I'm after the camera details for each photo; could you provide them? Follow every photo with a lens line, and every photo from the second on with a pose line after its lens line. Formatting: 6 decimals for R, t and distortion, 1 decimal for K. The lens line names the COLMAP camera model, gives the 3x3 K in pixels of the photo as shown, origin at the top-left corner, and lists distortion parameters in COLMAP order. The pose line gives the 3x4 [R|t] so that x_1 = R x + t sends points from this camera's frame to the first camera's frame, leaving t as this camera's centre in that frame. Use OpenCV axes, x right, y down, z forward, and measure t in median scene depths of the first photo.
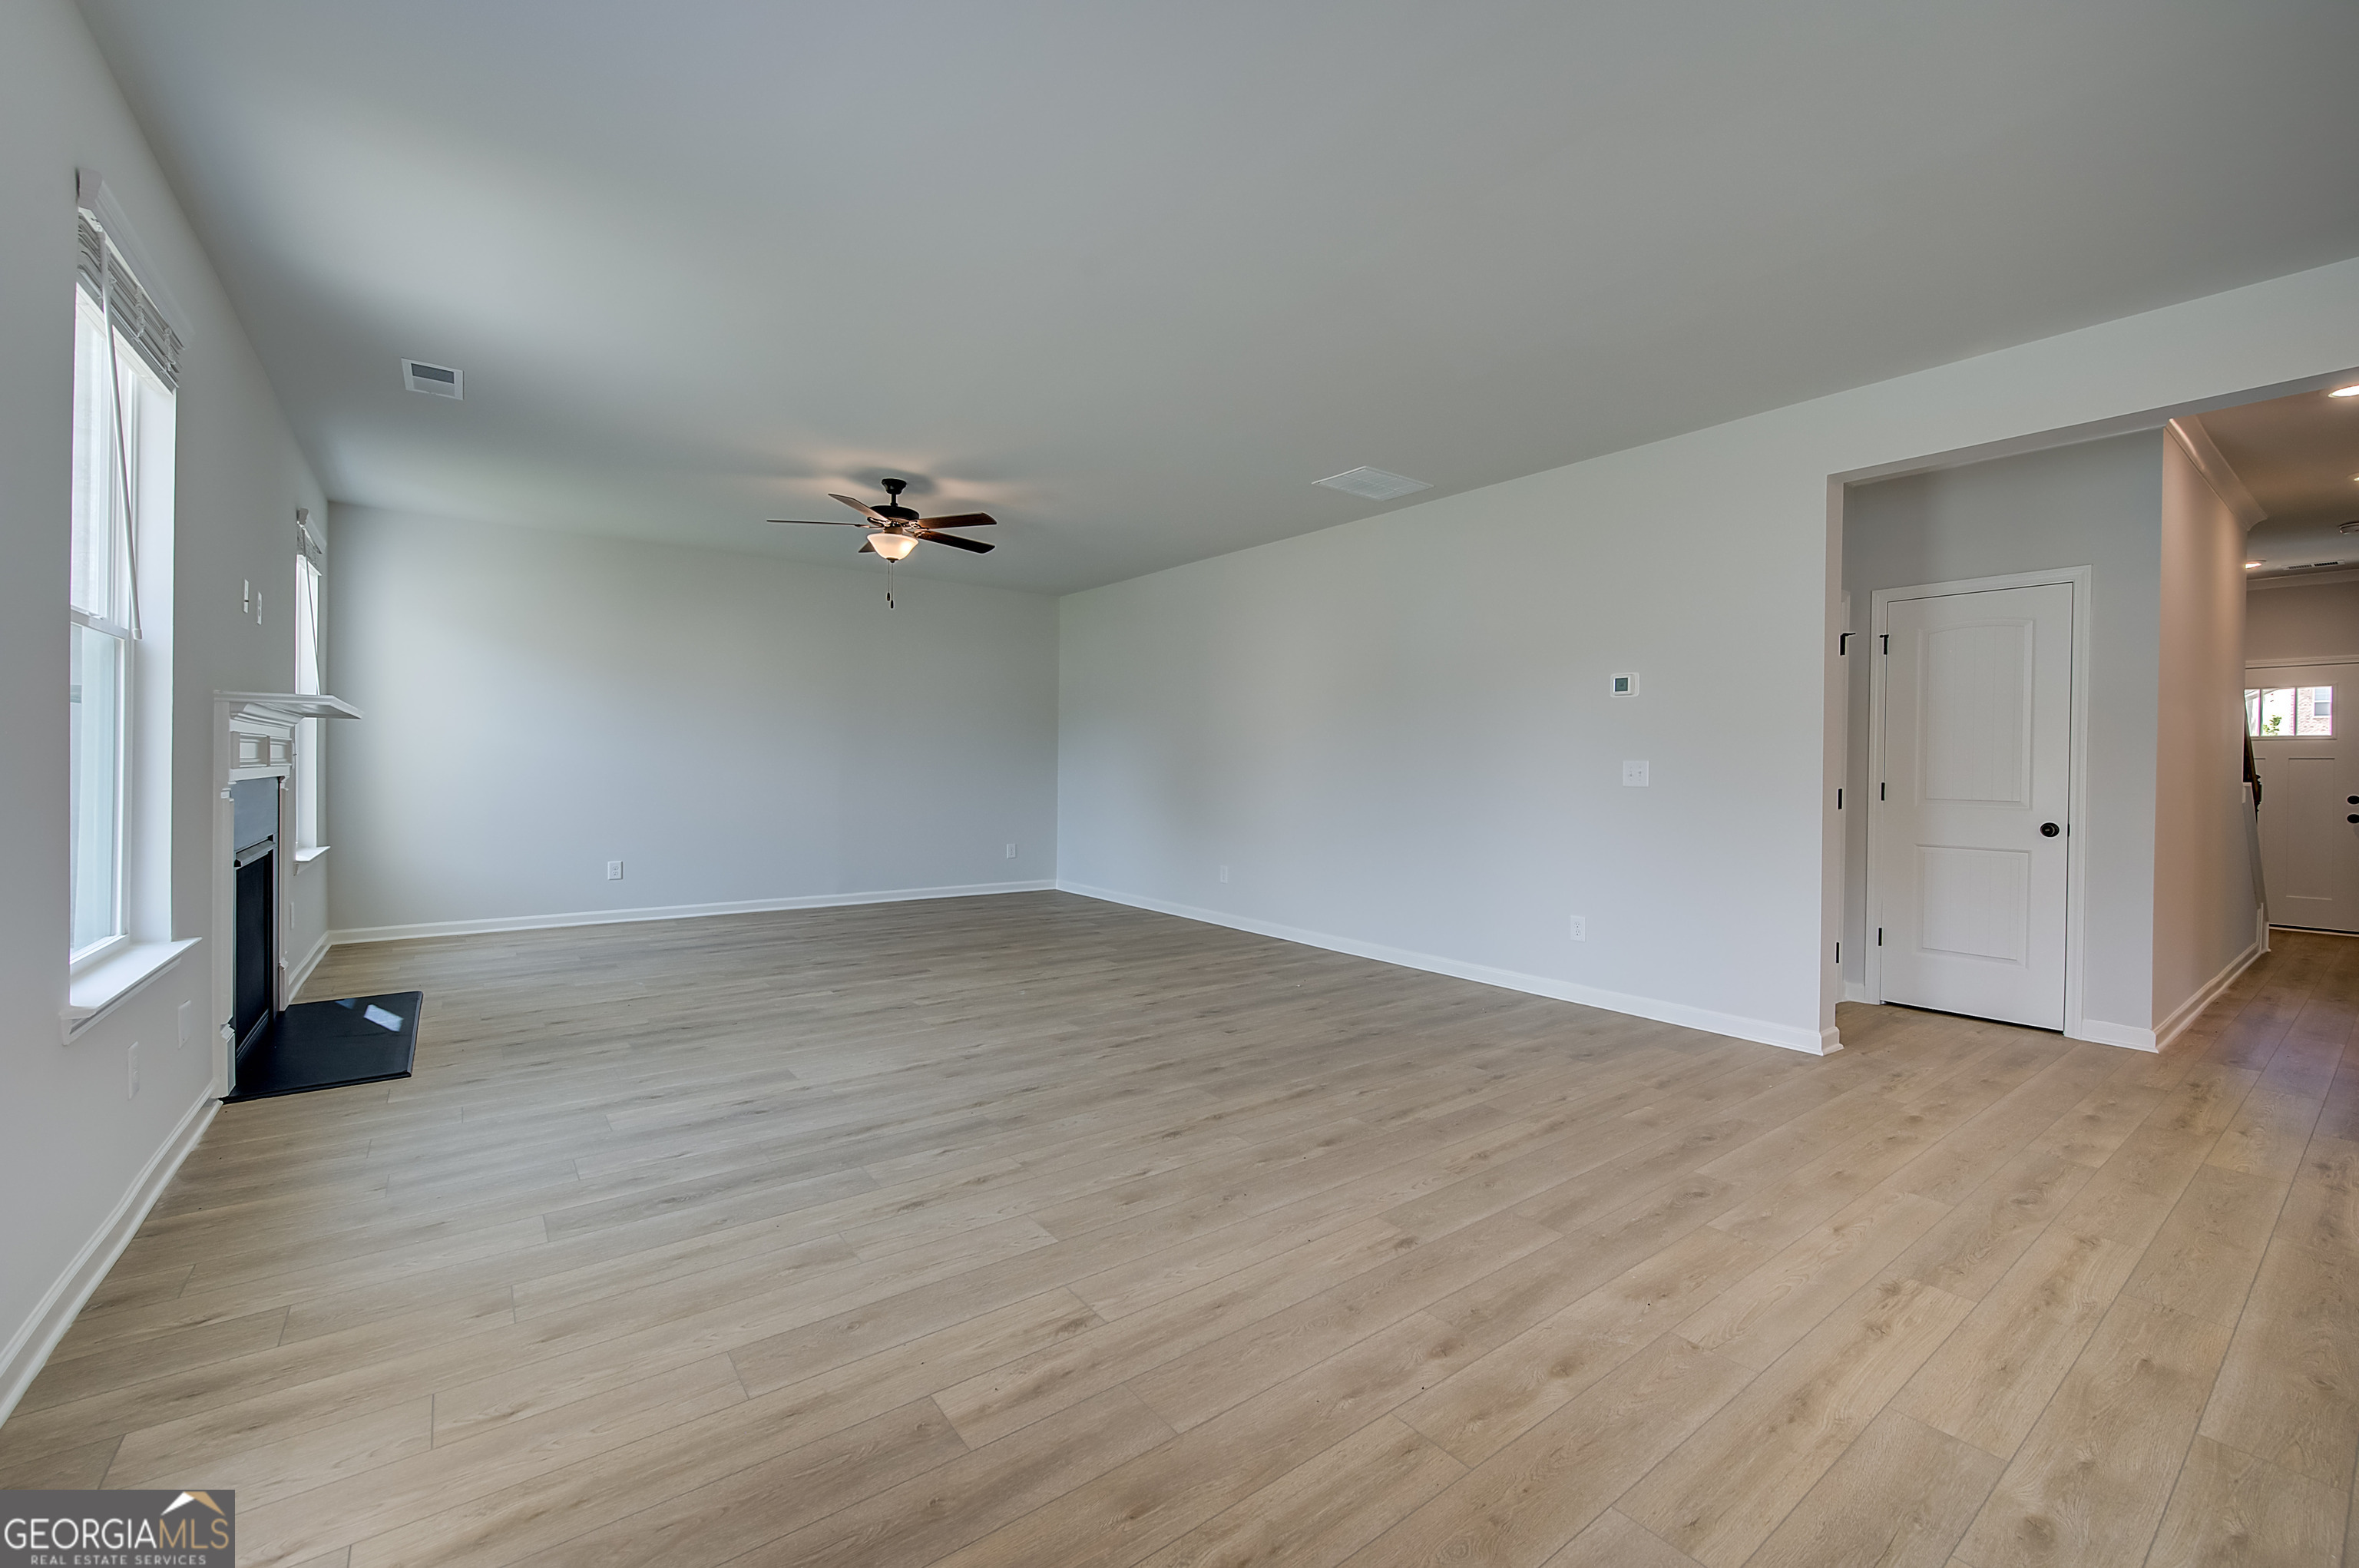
lens RADIAL K [[964.5, 0, 1188.1], [0, 964.5, 773.6], [0, 0, 1]] dist [-0.002747, -0.000203]
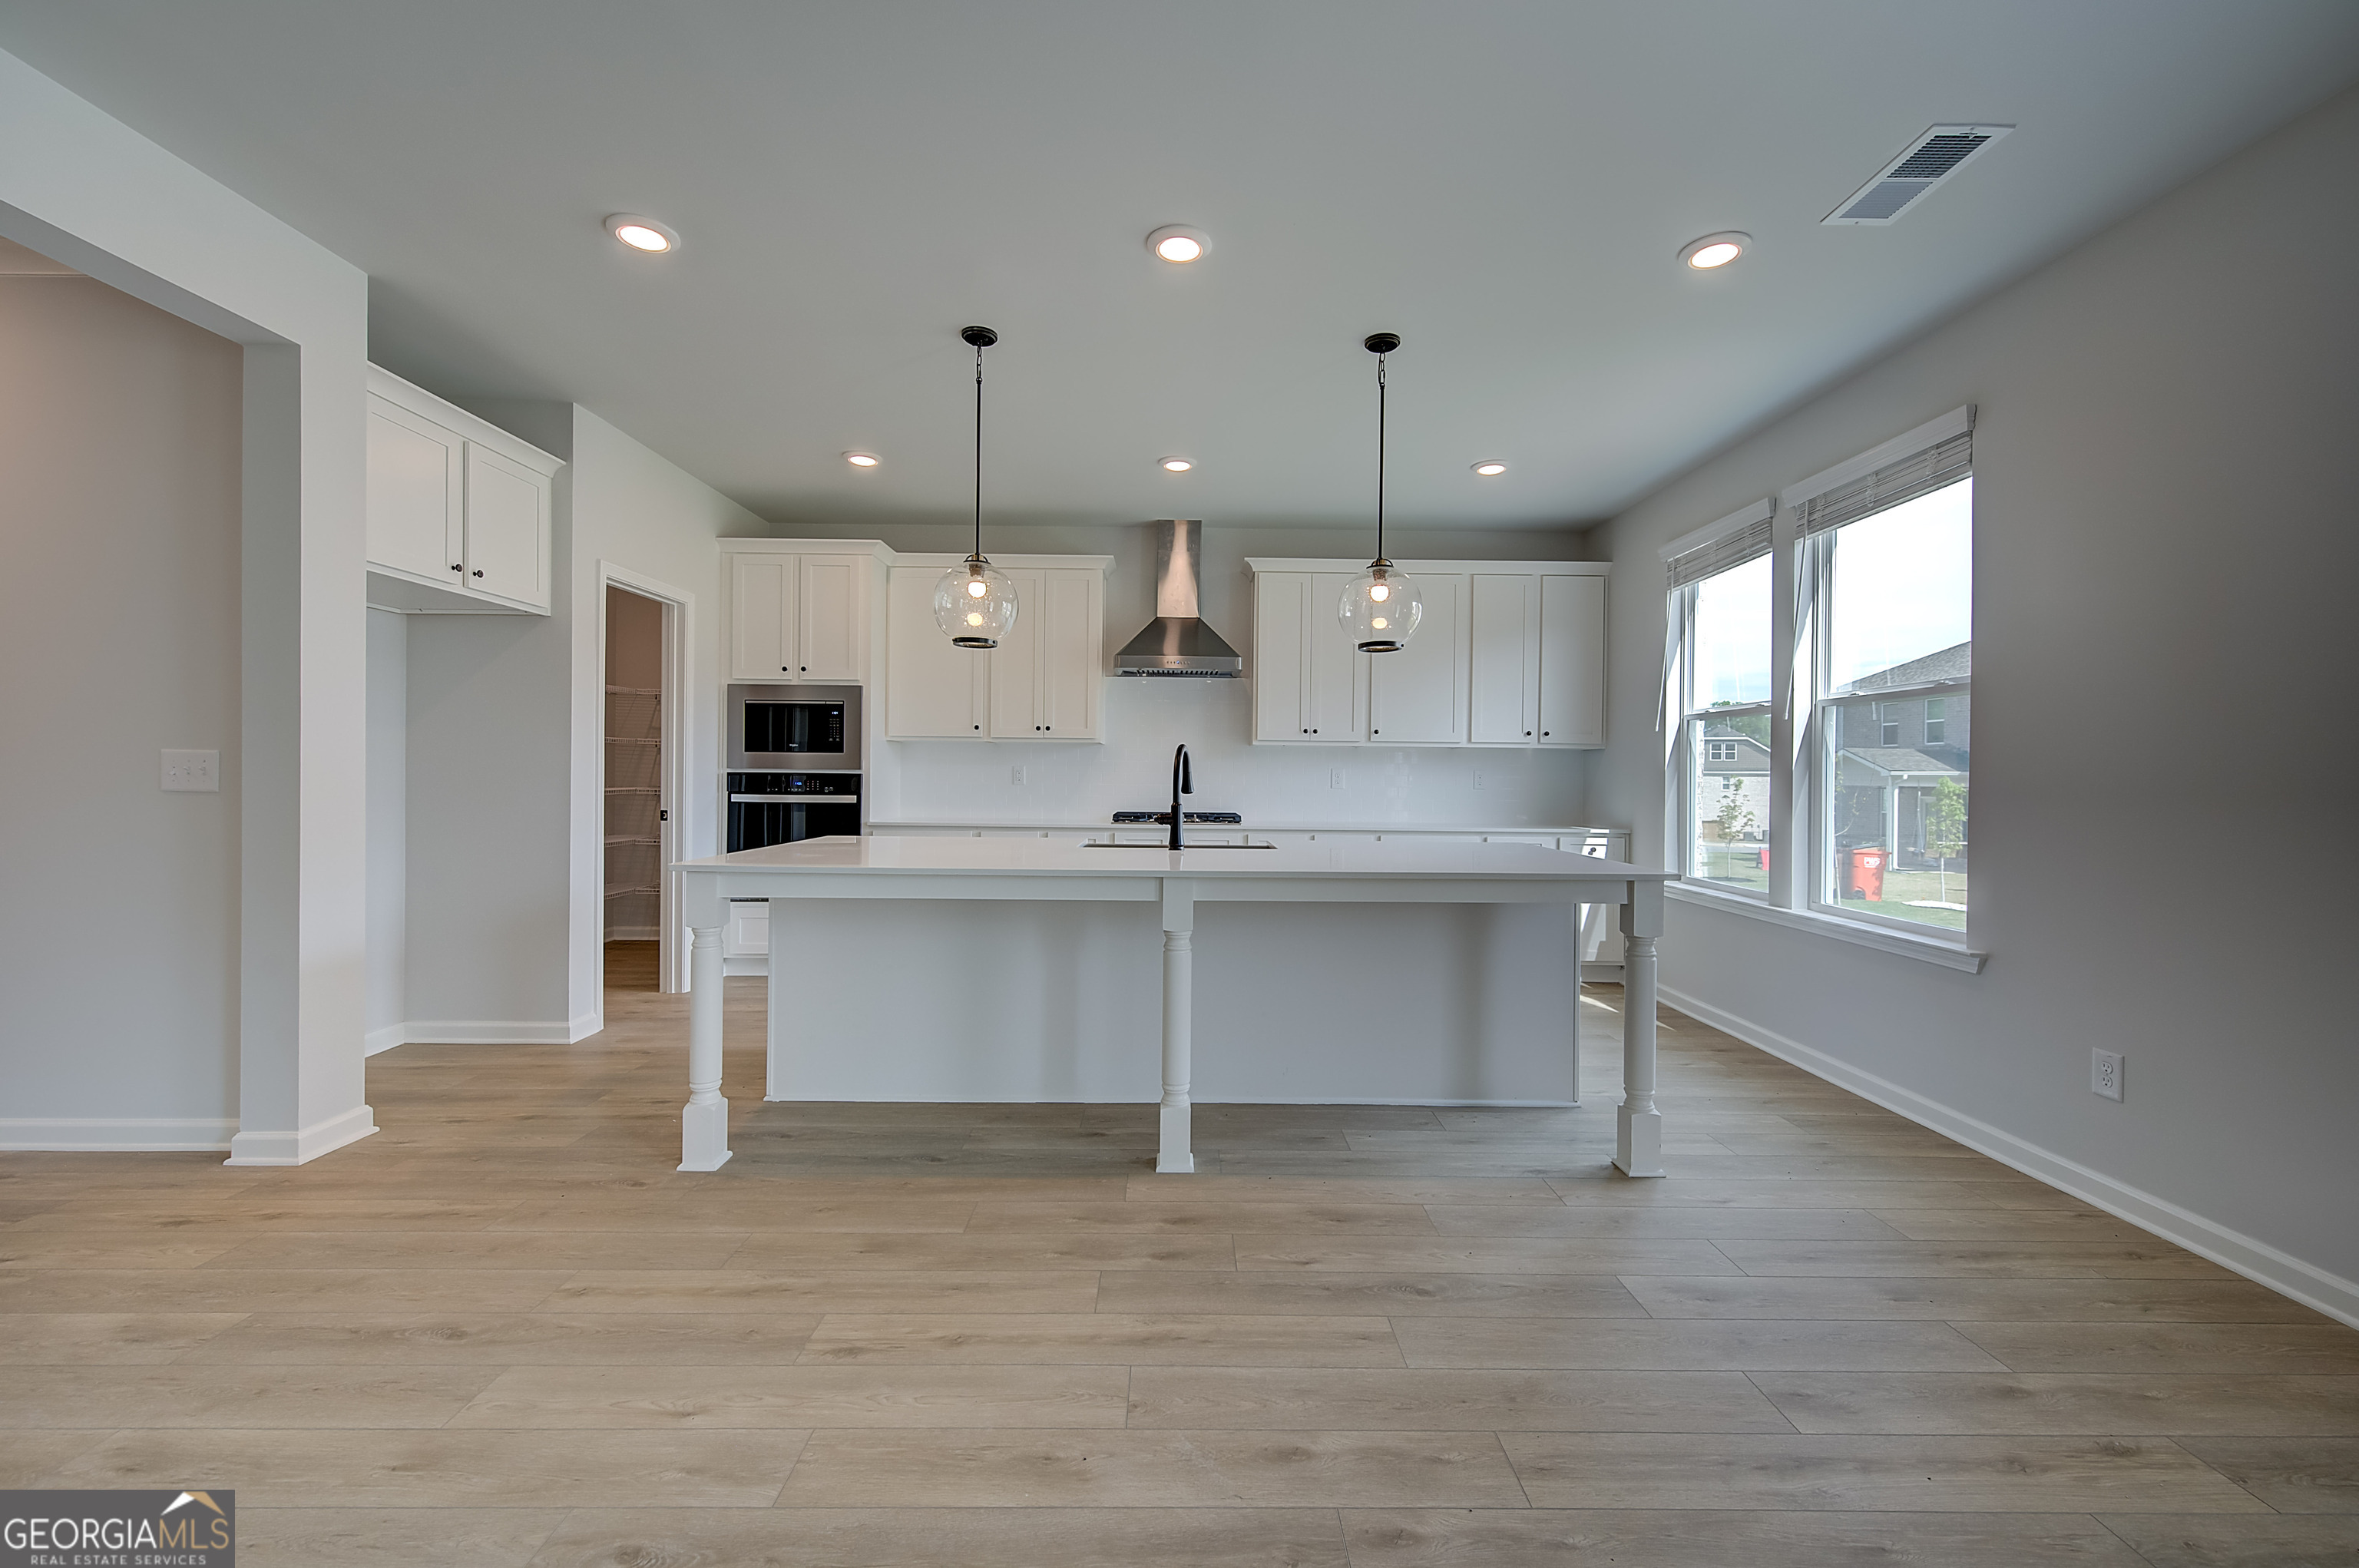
lens RADIAL K [[946.3, 0, 1183.7], [0, 946.3, 775.3], [0, 0, 1]] dist [0.010718, -0.004253]
pose [[-0.800189, -0.021664, 0.599356, -0.025567], [-0.014920, 0.999757, 0.016217, -0.012629], [-0.599562, 0.004034, -0.800318, 1.080785]]
